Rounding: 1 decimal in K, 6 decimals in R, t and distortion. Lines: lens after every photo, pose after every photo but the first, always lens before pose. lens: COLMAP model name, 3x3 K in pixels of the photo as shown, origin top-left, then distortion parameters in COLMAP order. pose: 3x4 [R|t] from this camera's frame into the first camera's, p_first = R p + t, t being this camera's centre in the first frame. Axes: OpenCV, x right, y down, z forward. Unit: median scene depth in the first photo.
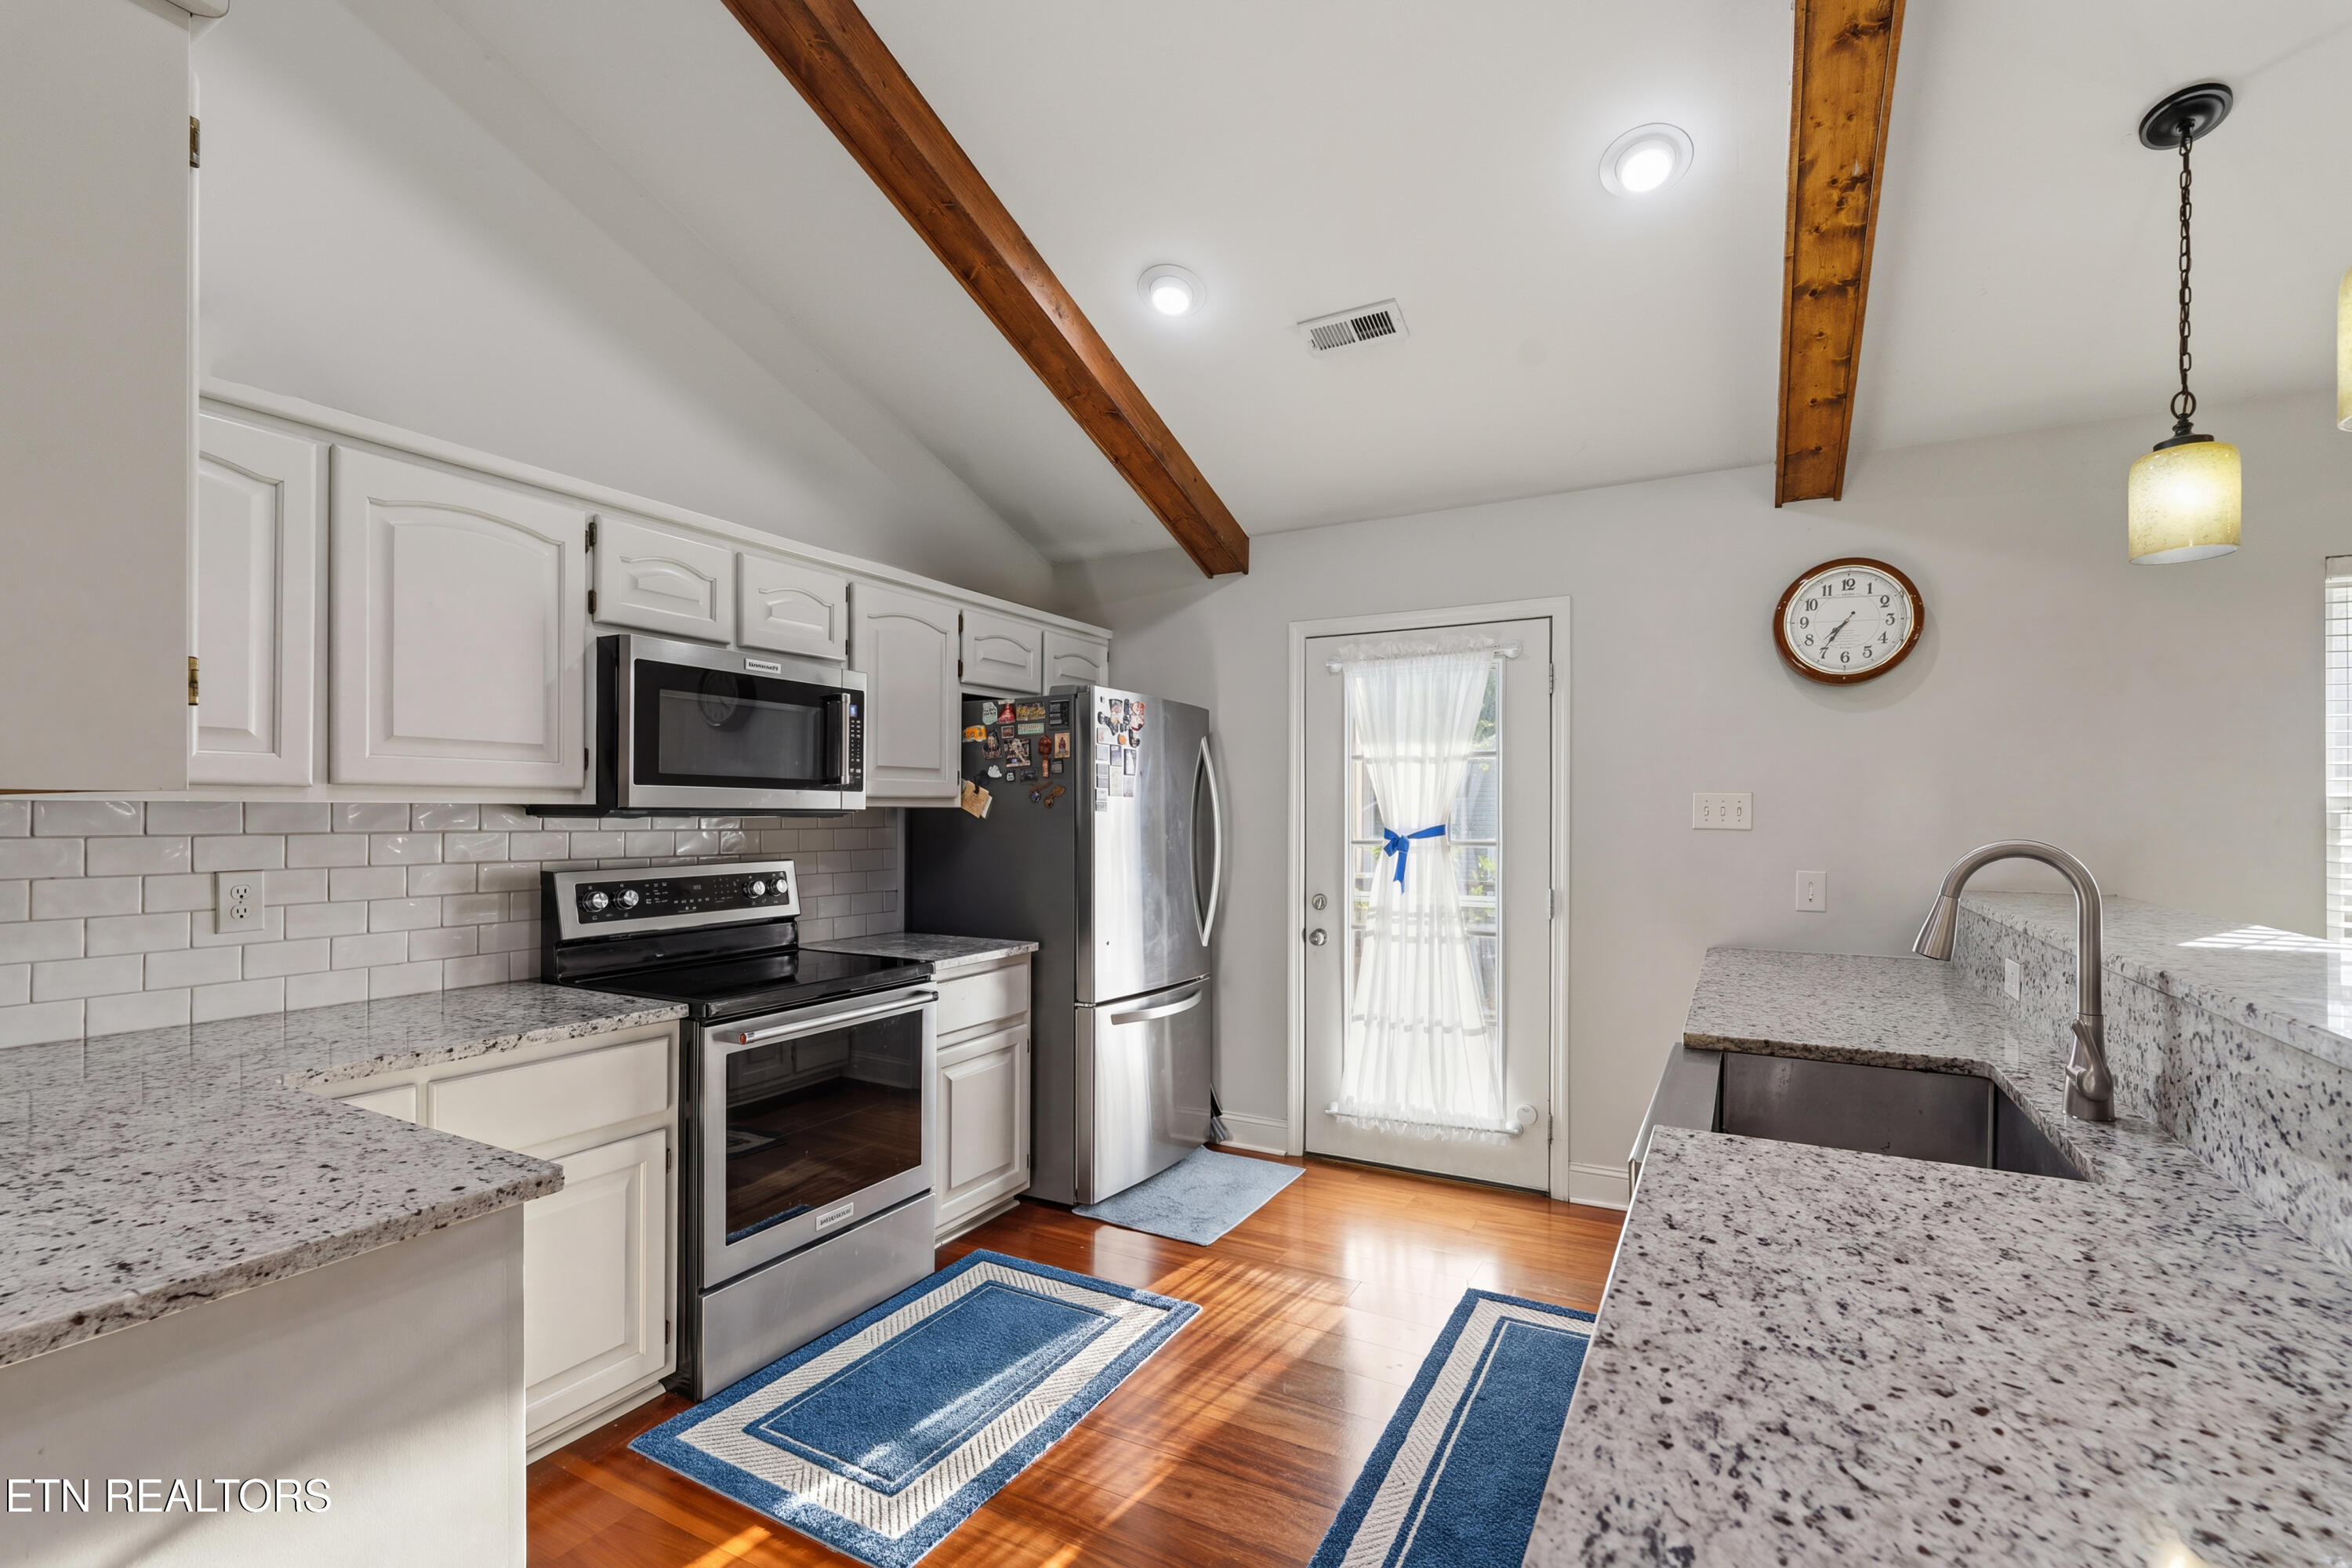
lens RADIAL K [[1047.6, 0, 1185.9], [0, 1047.6, 811.2], [0, 0, 1]] dist [-0.001974, 0.000095]
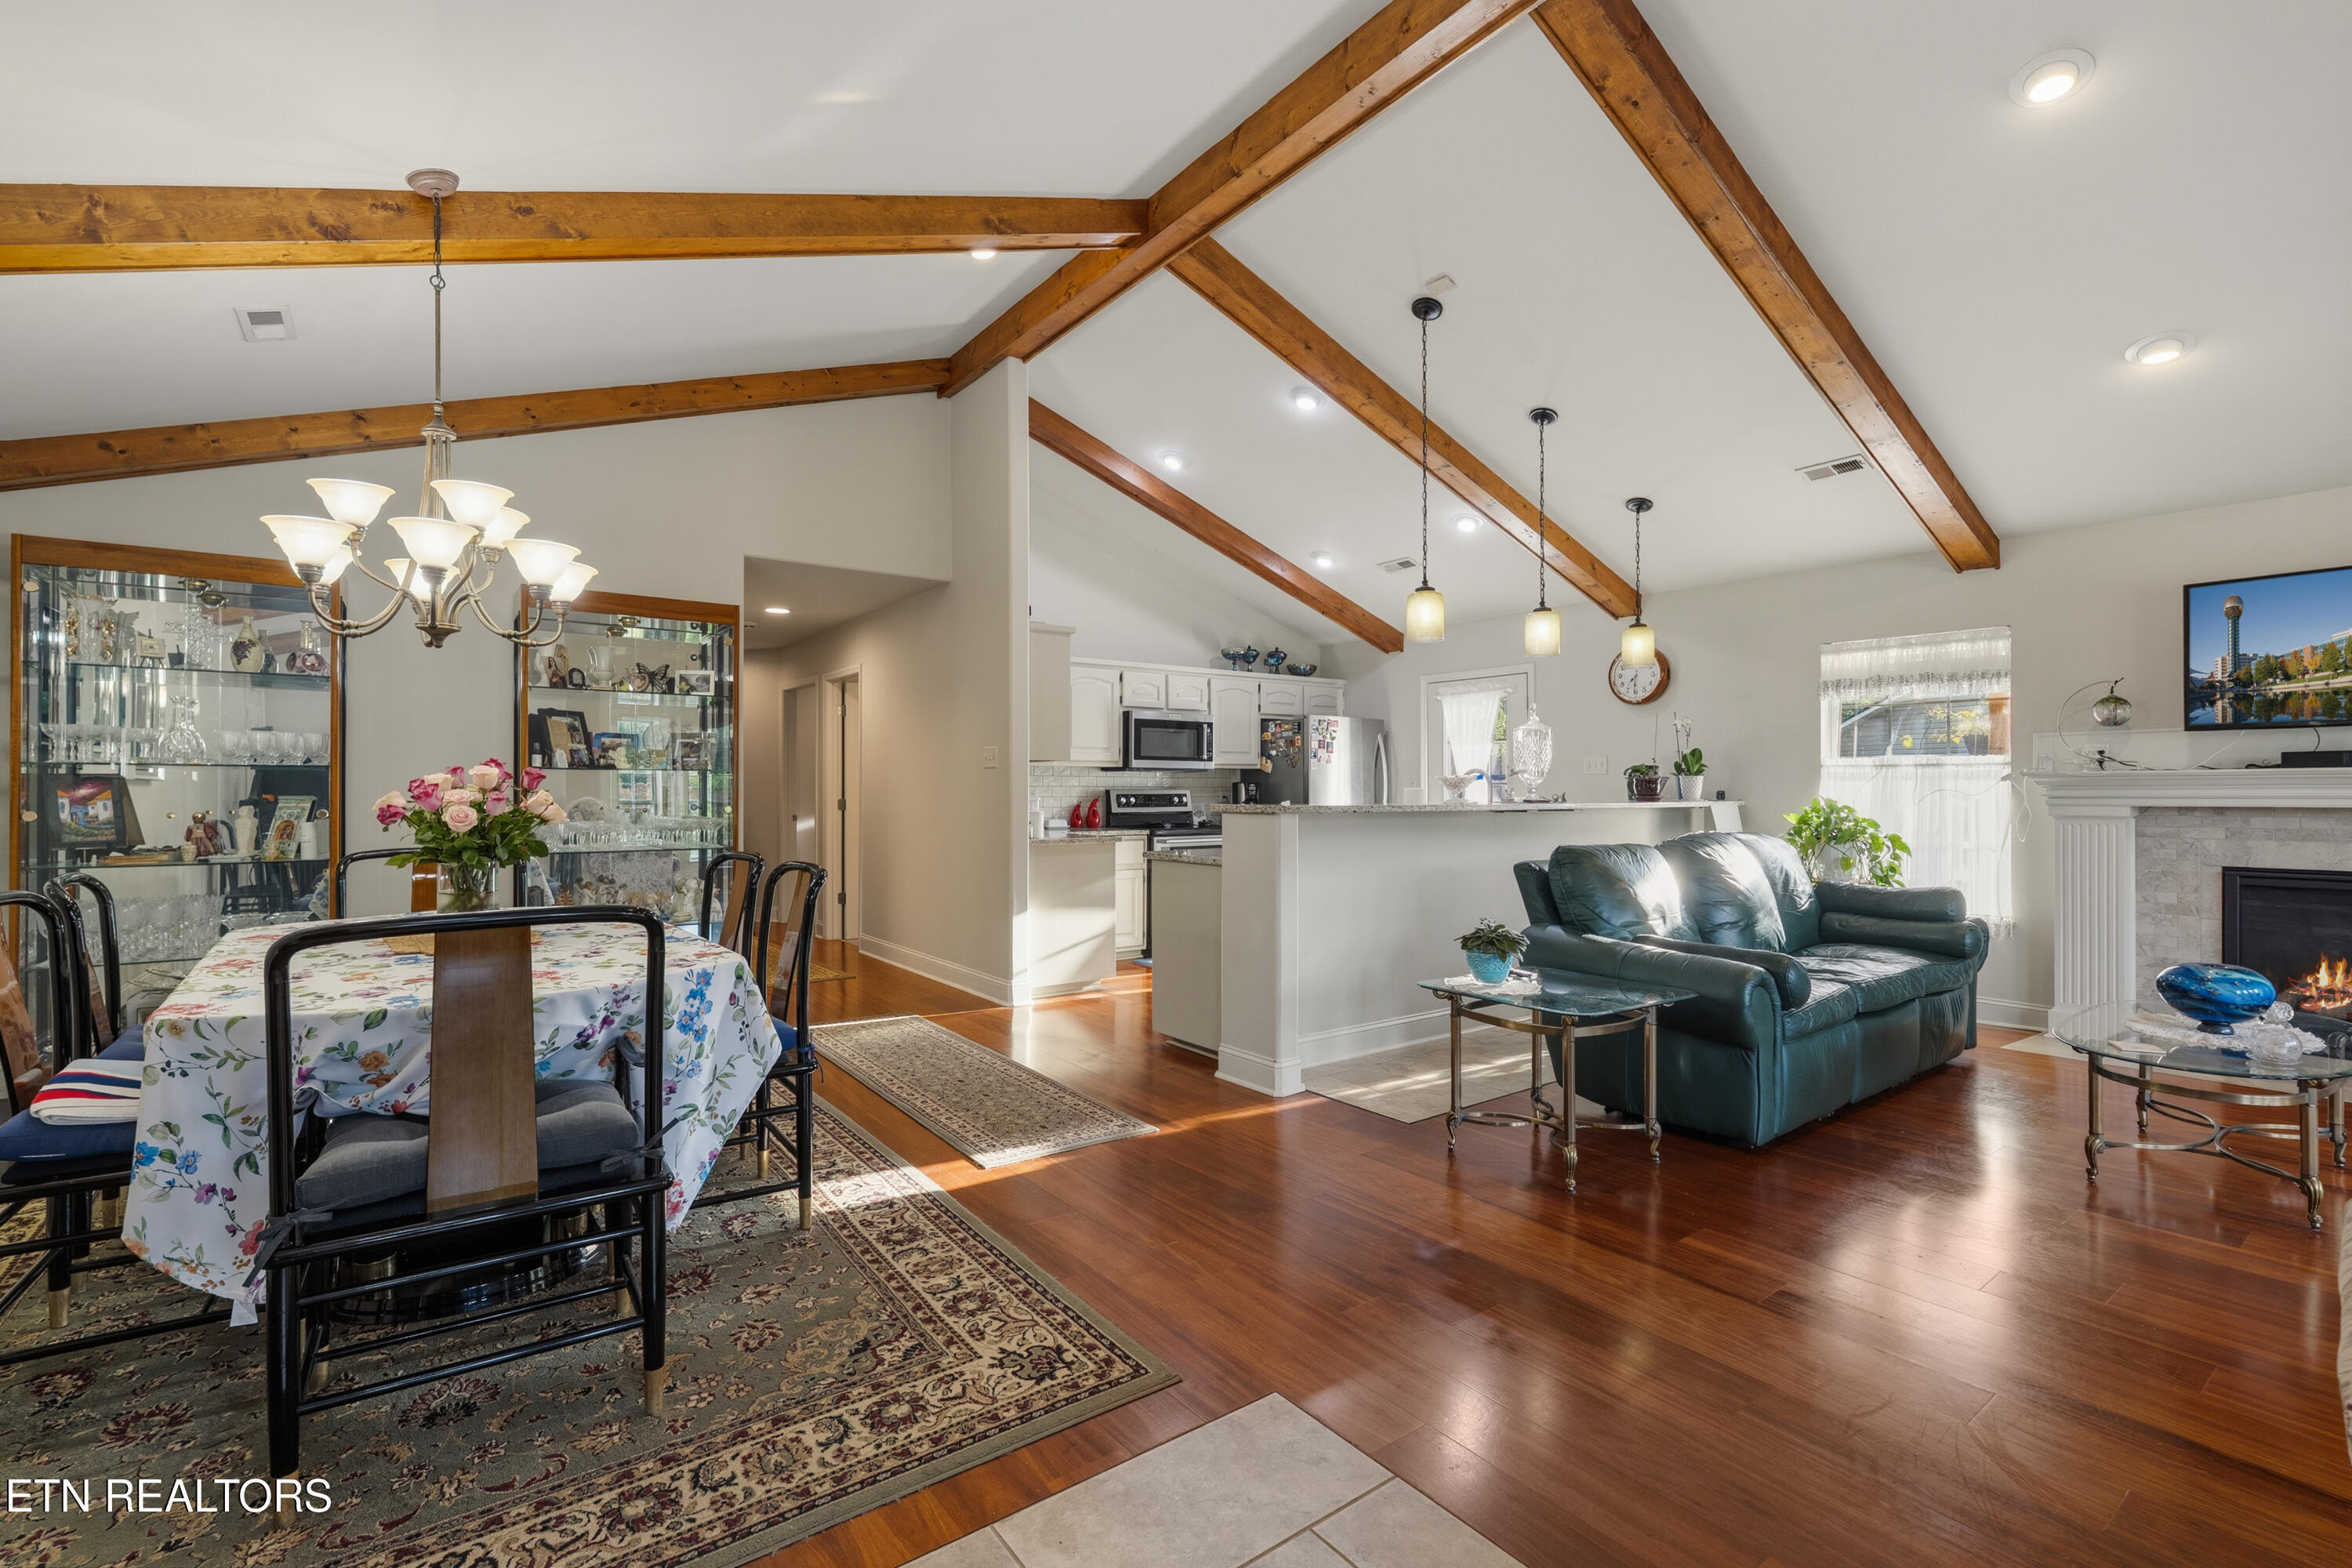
lens RADIAL K [[1030.0, 0, 1179.2], [0, 1030.0, 787.2], [0, 0, 1]] dist [-0.001595, -0.000045]
pose [[0.906995, -0.003876, -0.421123, 0.667005], [0.004176, 0.999991, -0.000210, 0.042970], [0.421120, -0.001568, 0.907004, -1.298073]]
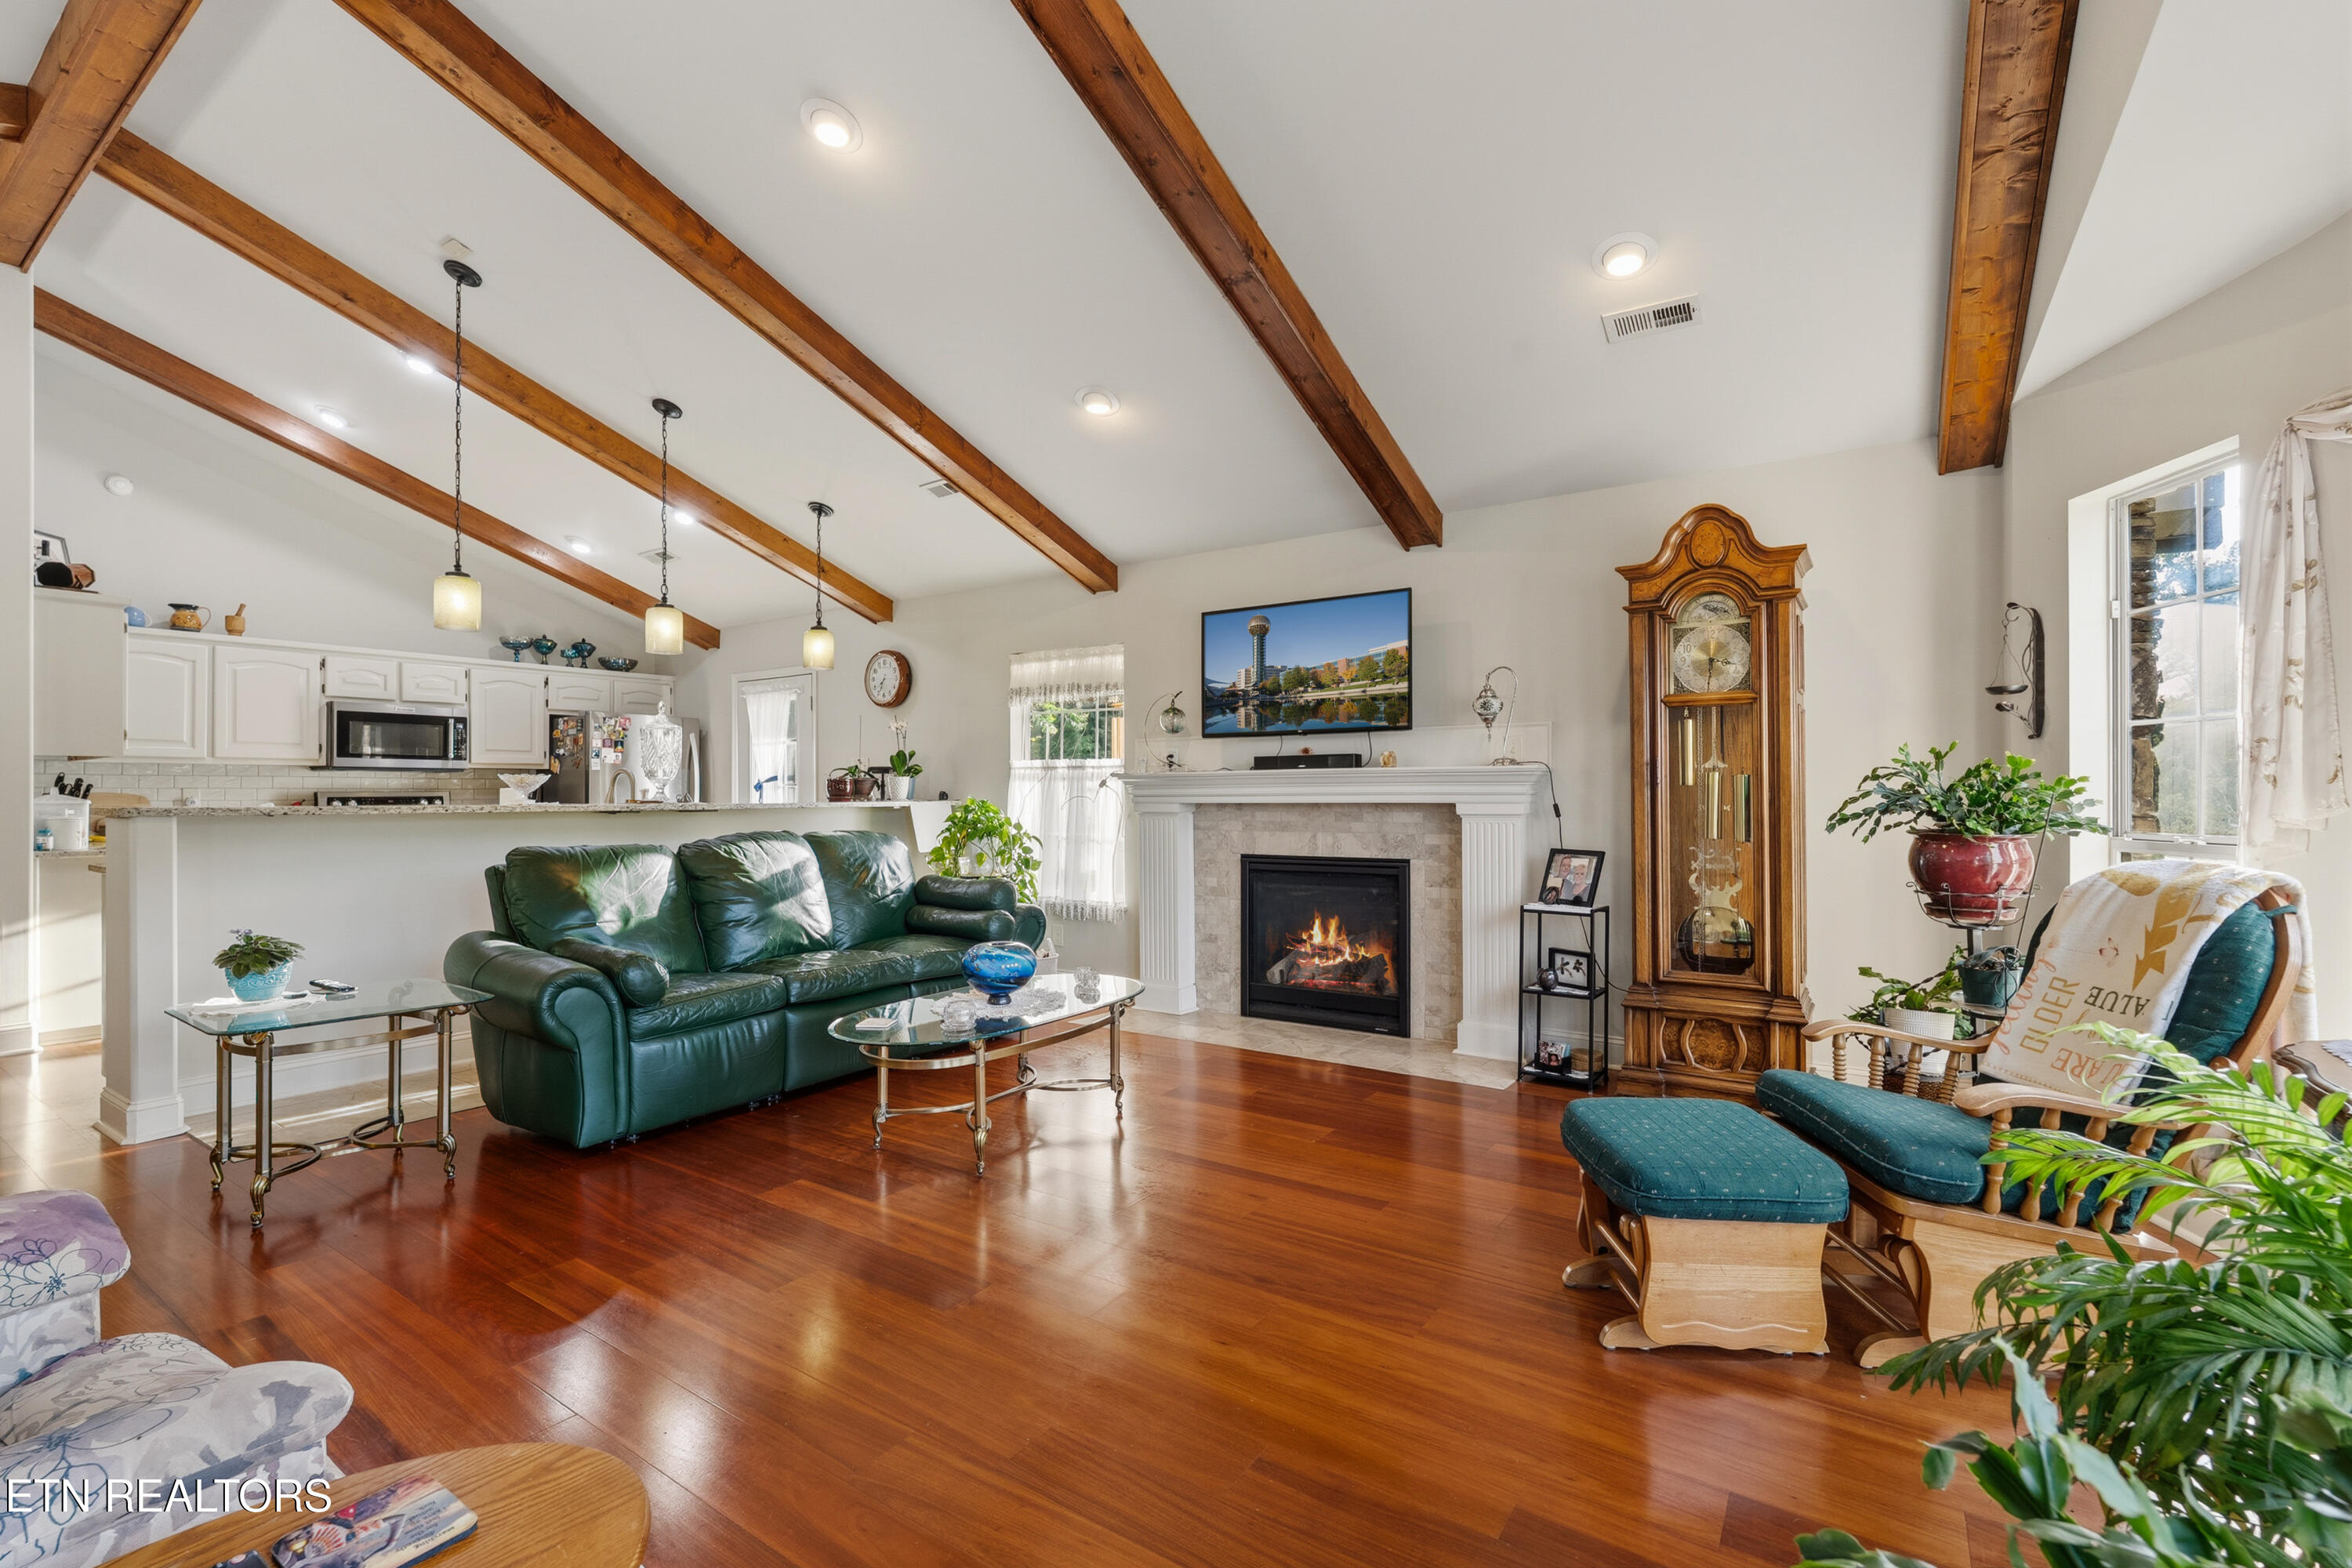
lens RADIAL K [[1020.9, 0, 1176.0], [0, 1020.9, 784.0], [0, 0, 1]] dist [-0.008169, -0.000191]
pose [[0.995006, -0.006449, -0.099609, 1.448833], [0.005891, 0.999965, -0.005896, 0.054053], [0.099643, 0.005280, 0.995009, -1.056604]]
